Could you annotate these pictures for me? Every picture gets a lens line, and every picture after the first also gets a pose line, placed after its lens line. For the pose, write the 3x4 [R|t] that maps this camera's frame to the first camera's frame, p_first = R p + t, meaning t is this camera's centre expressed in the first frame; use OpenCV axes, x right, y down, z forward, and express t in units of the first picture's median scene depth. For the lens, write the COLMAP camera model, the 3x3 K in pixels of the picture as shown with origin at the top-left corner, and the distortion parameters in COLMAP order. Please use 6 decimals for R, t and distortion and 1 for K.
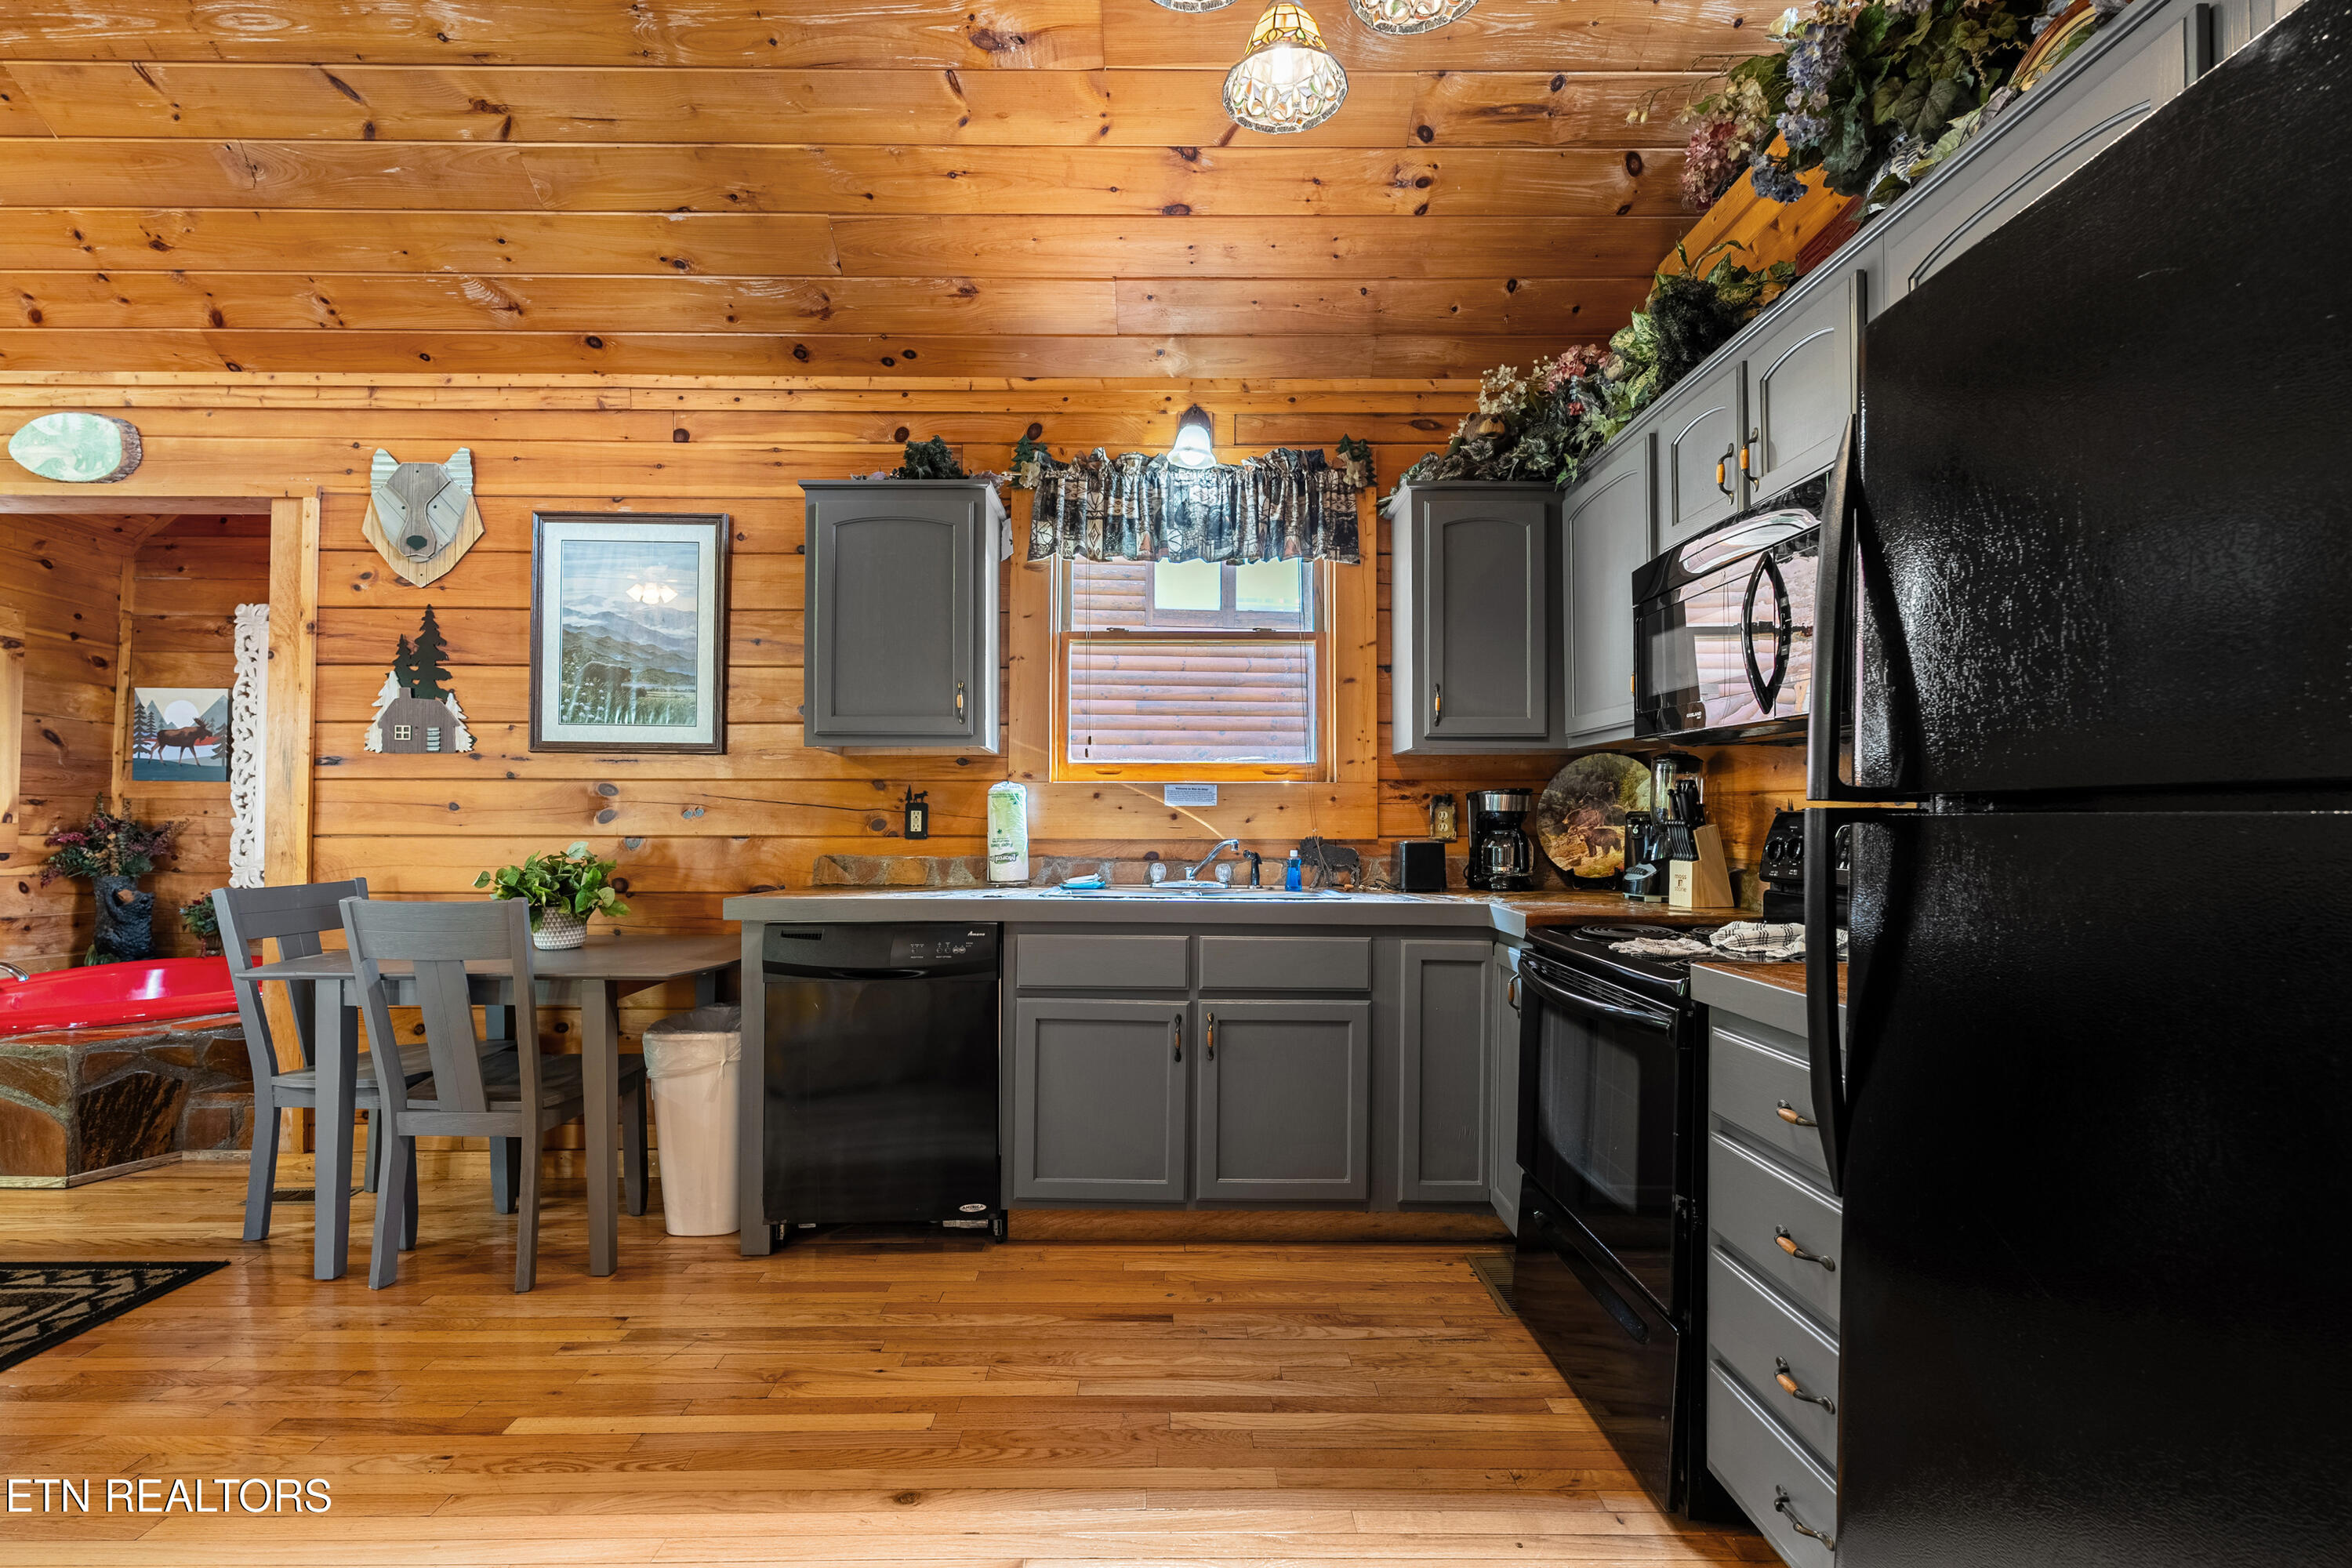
lens RADIAL K [[1049.0, 0, 1180.7], [0, 1049.0, 817.4], [0, 0, 1]] dist [-0.001600, -0.000878]
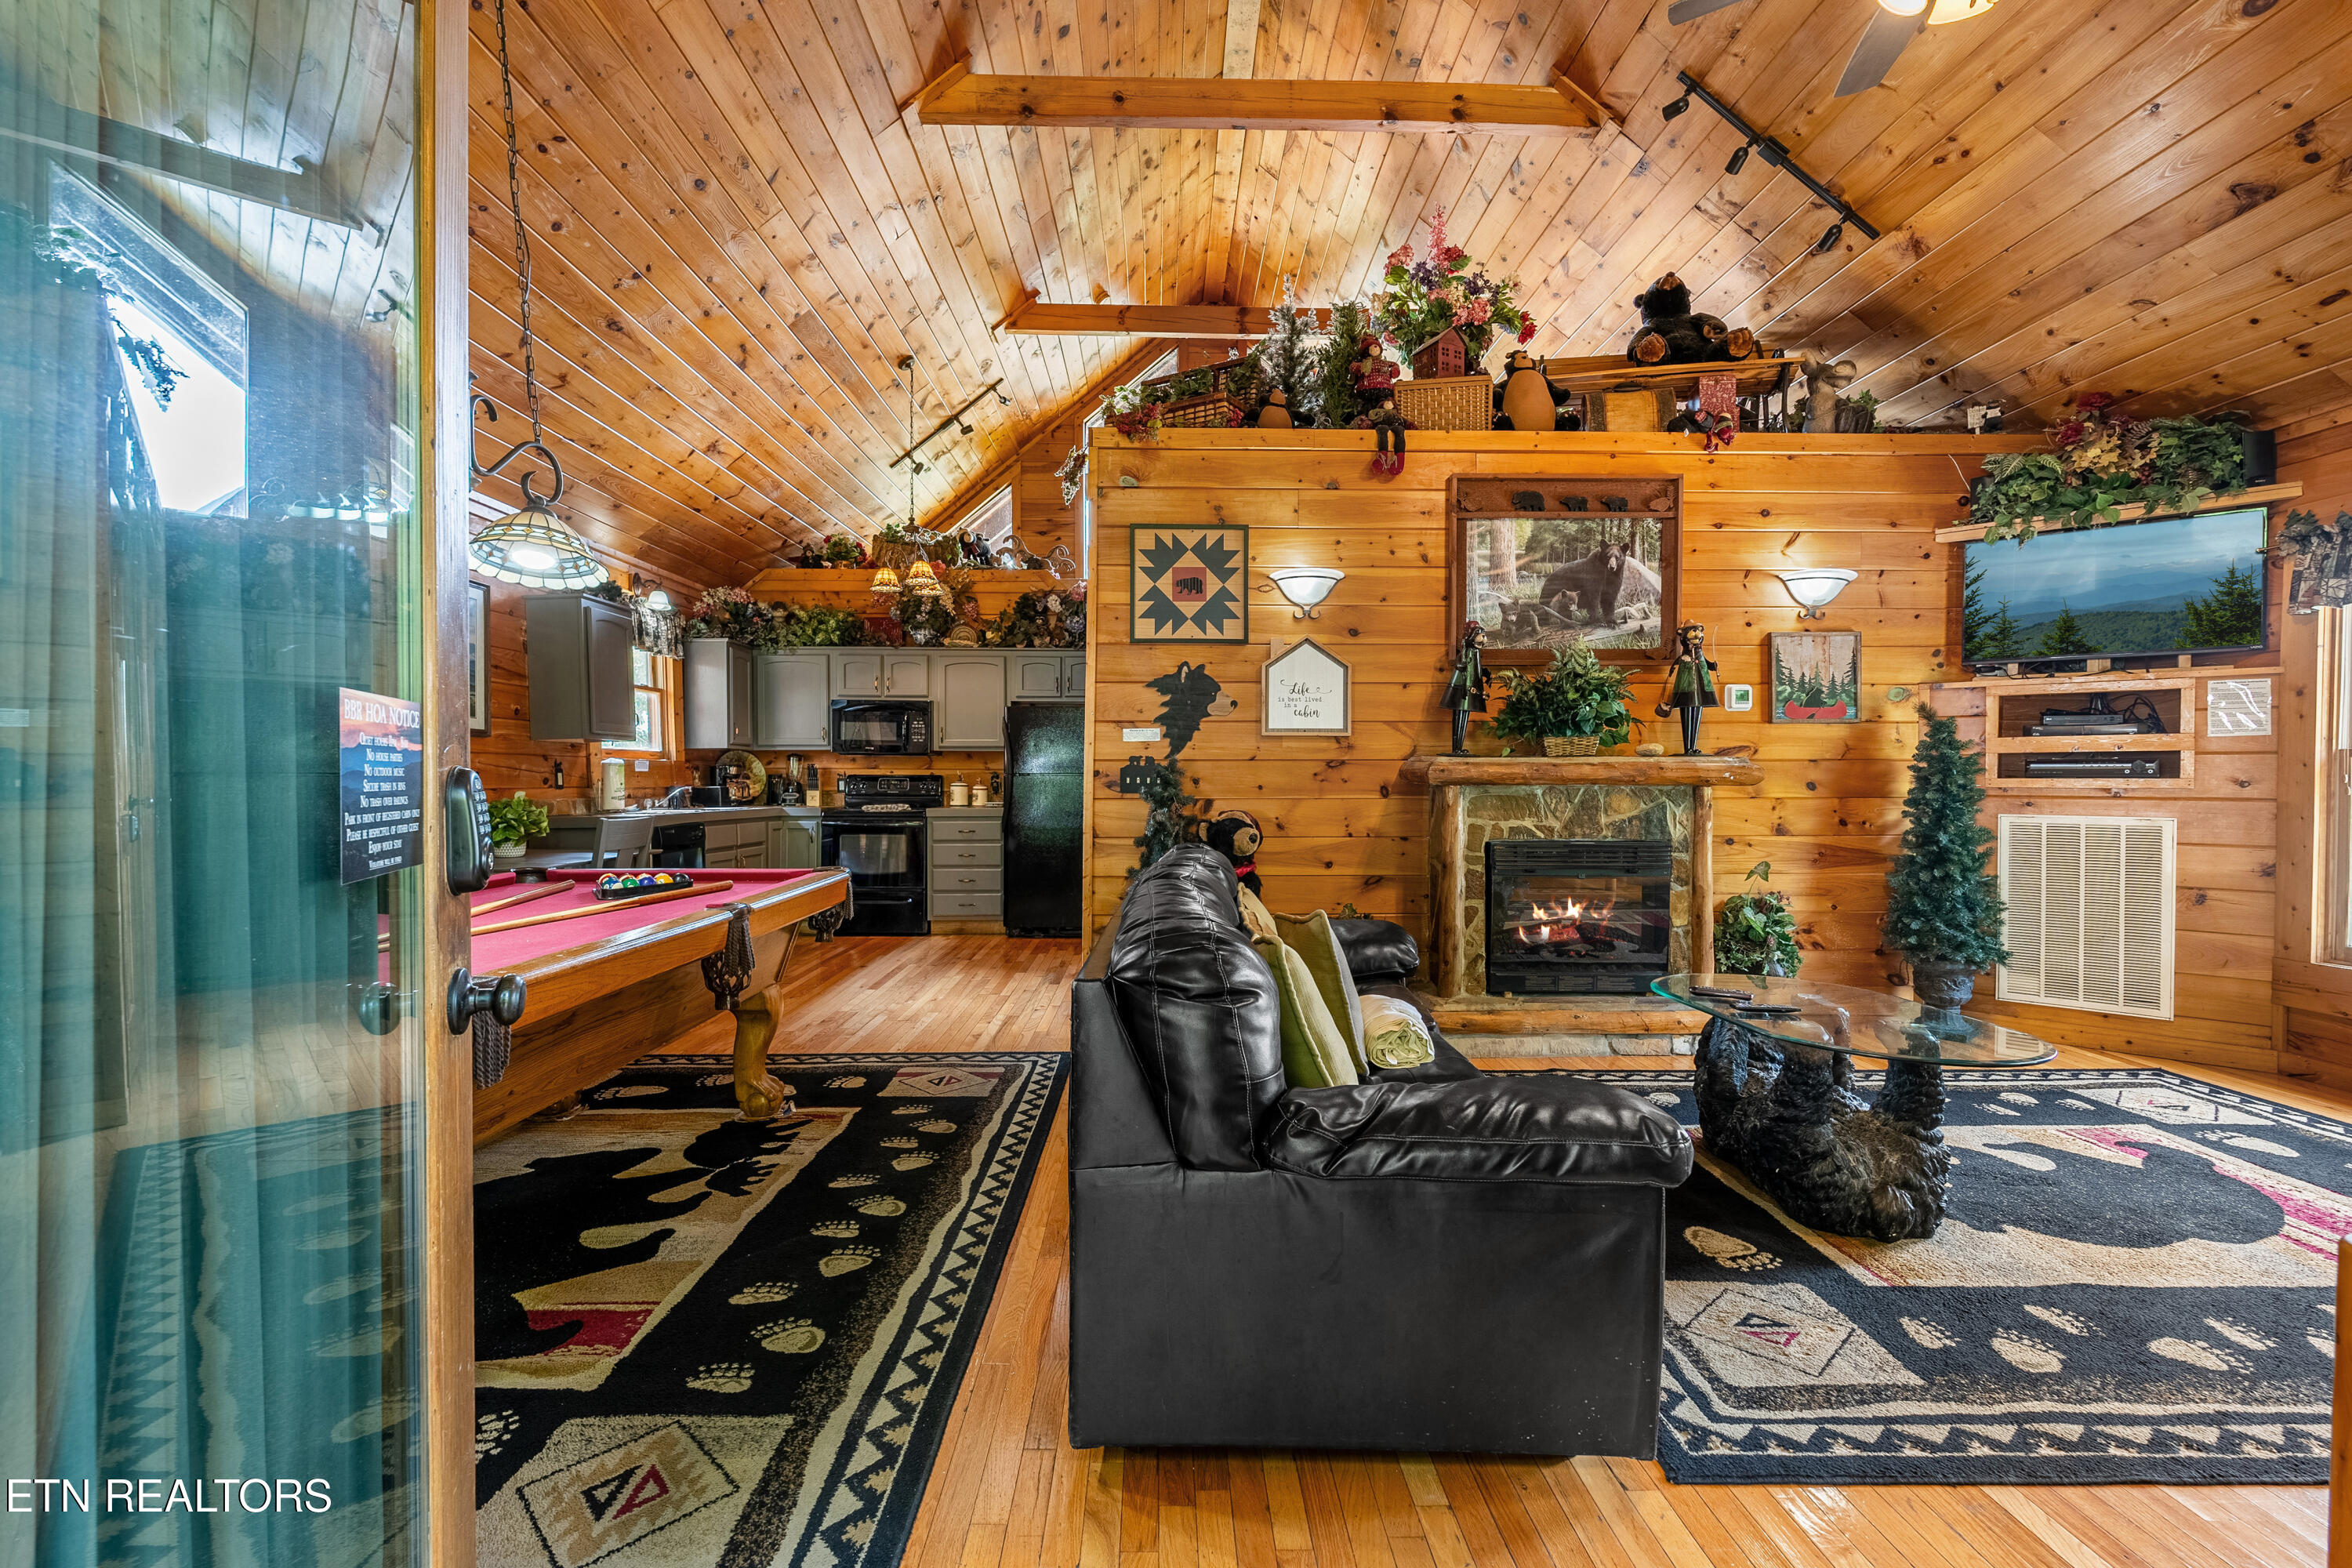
lens RADIAL K [[1031.7, 0, 1177.2], [0, 1031.7, 781.7], [0, 0, 1]] dist [-0.004331, -0.000243]
pose [[-0.001972, -0.005565, 0.999983, -1.985873], [0.001414, 0.999983, 0.005568, 0.000103], [-0.999997, 0.001425, -0.001964, -0.034791]]
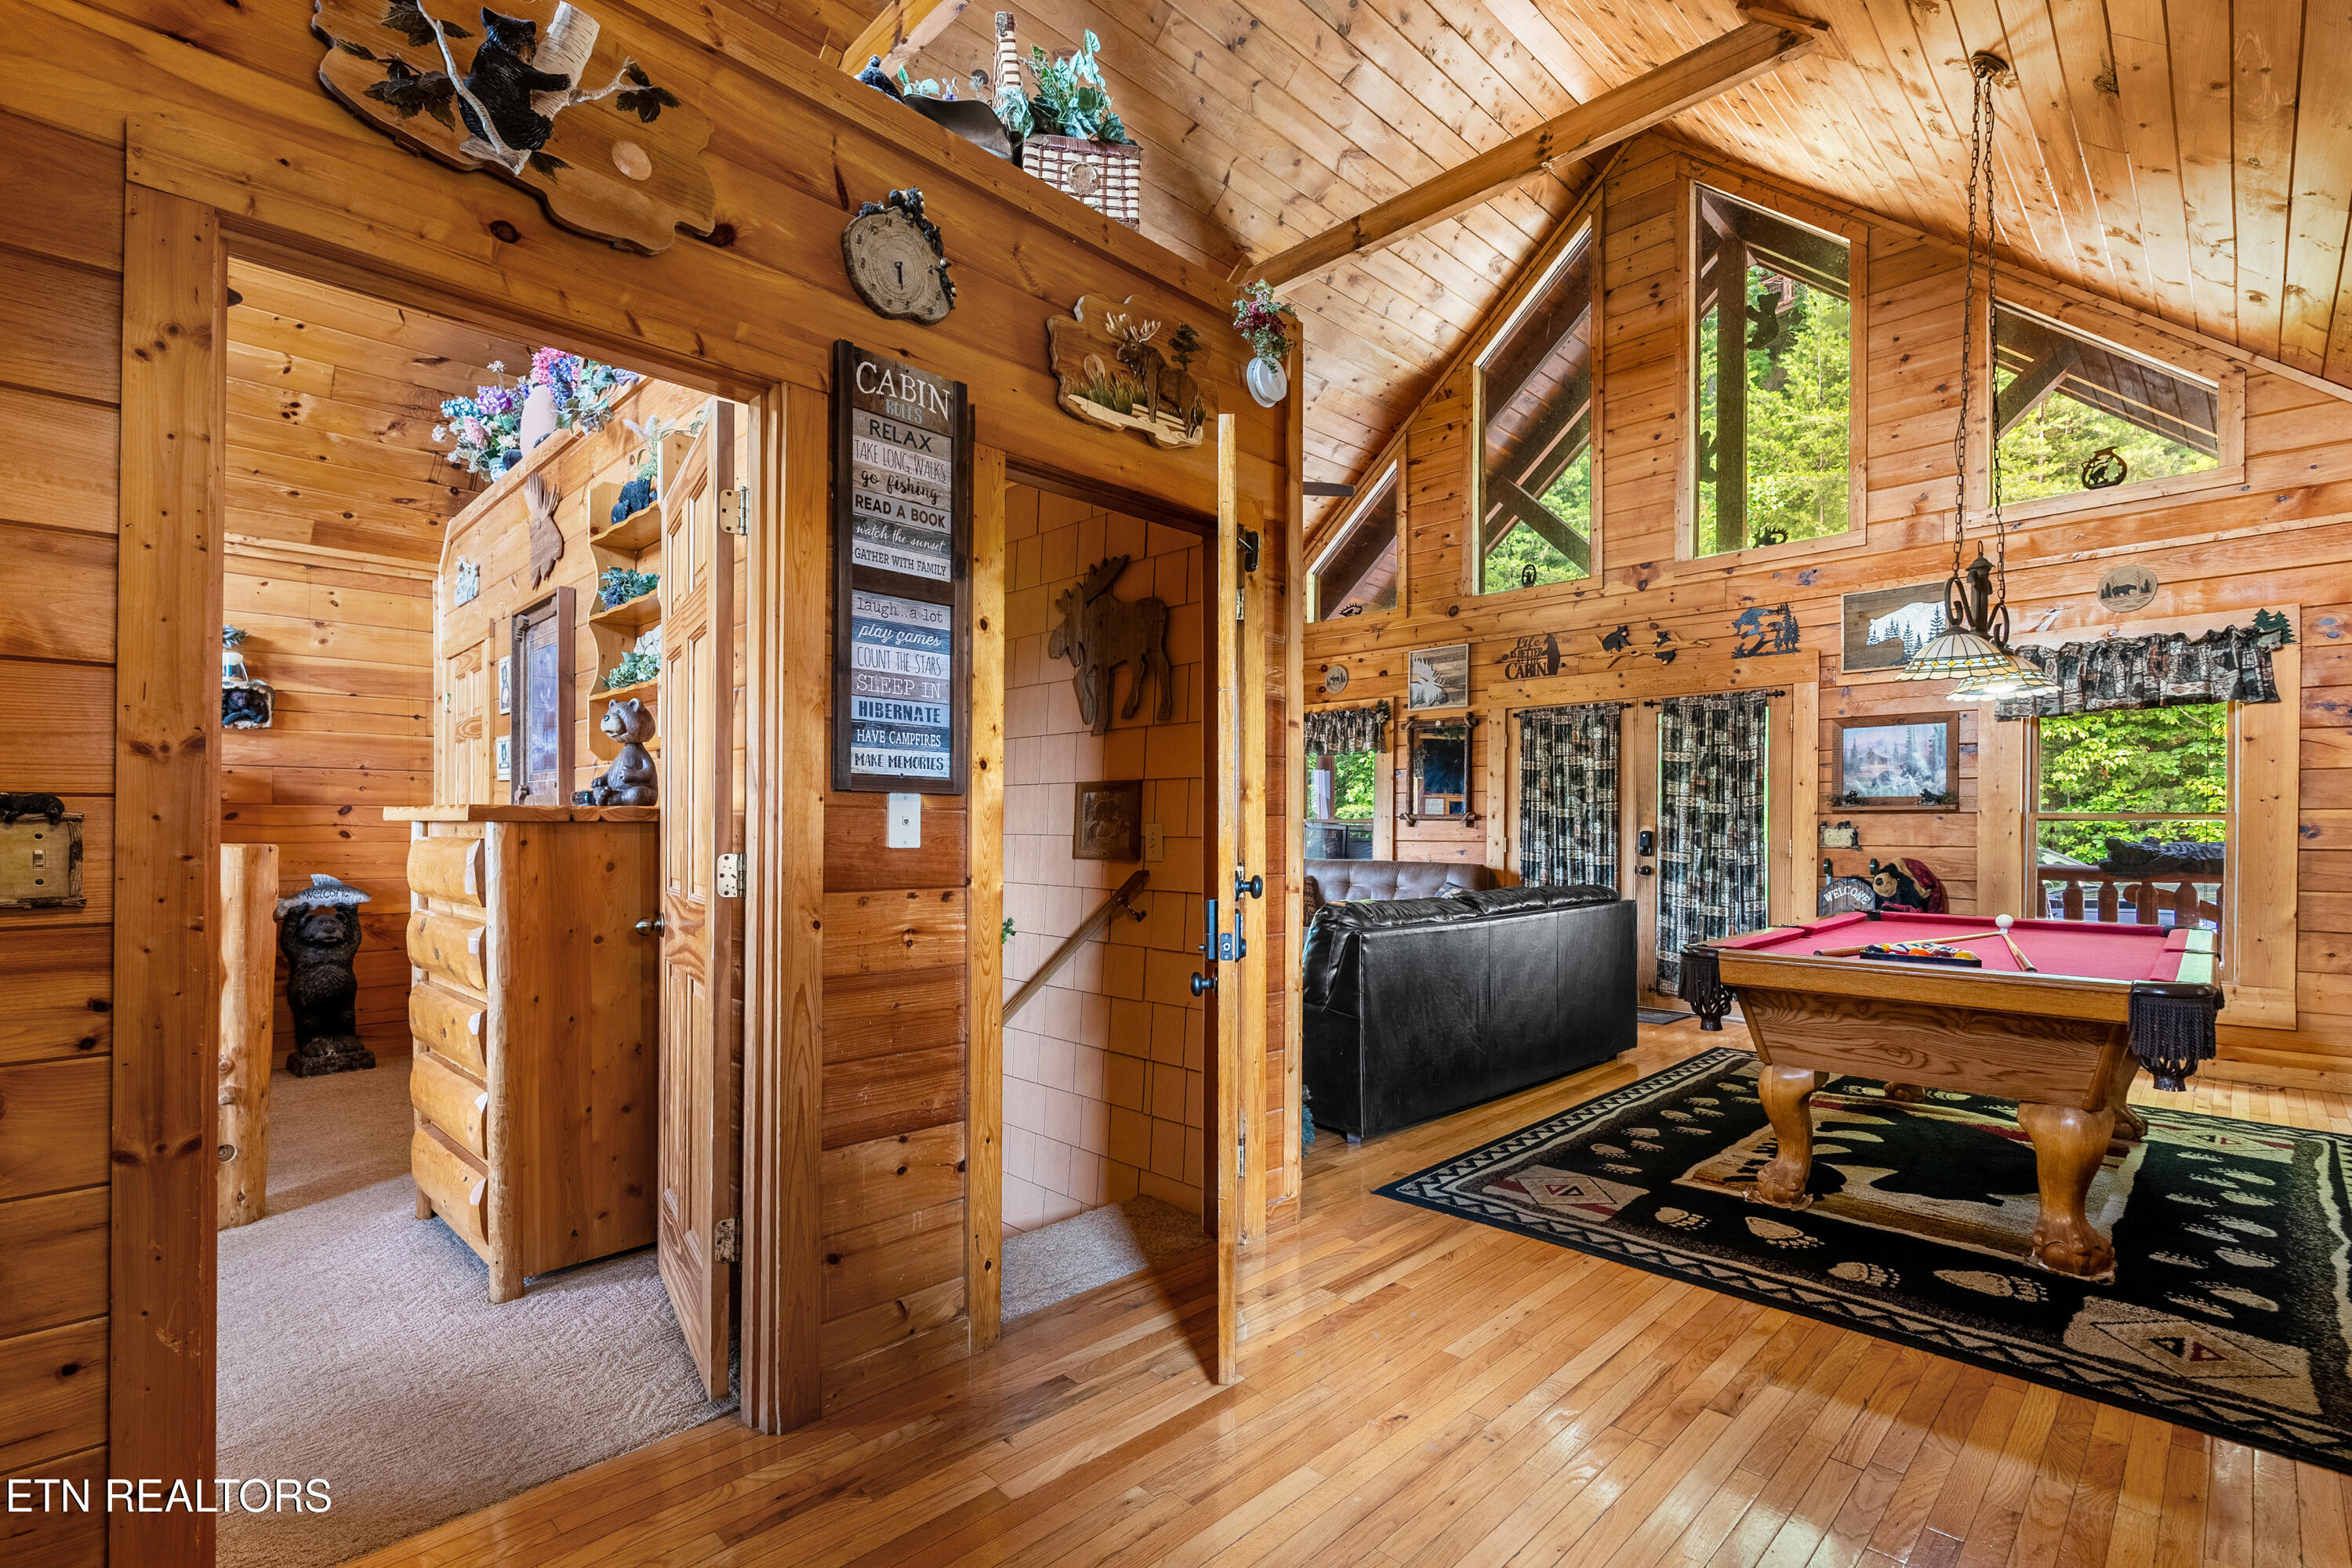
lens RADIAL K [[1068.9, 0, 1190.9], [0, 1068.9, 829.7], [0, 0, 1]] dist [-0.005321, 0.000324]
pose [[-0.714869, -0.002487, -0.699254, 0.133807], [-0.006580, 0.999973, 0.003170, -0.009534], [0.699227, 0.006868, -0.714867, 0.702427]]
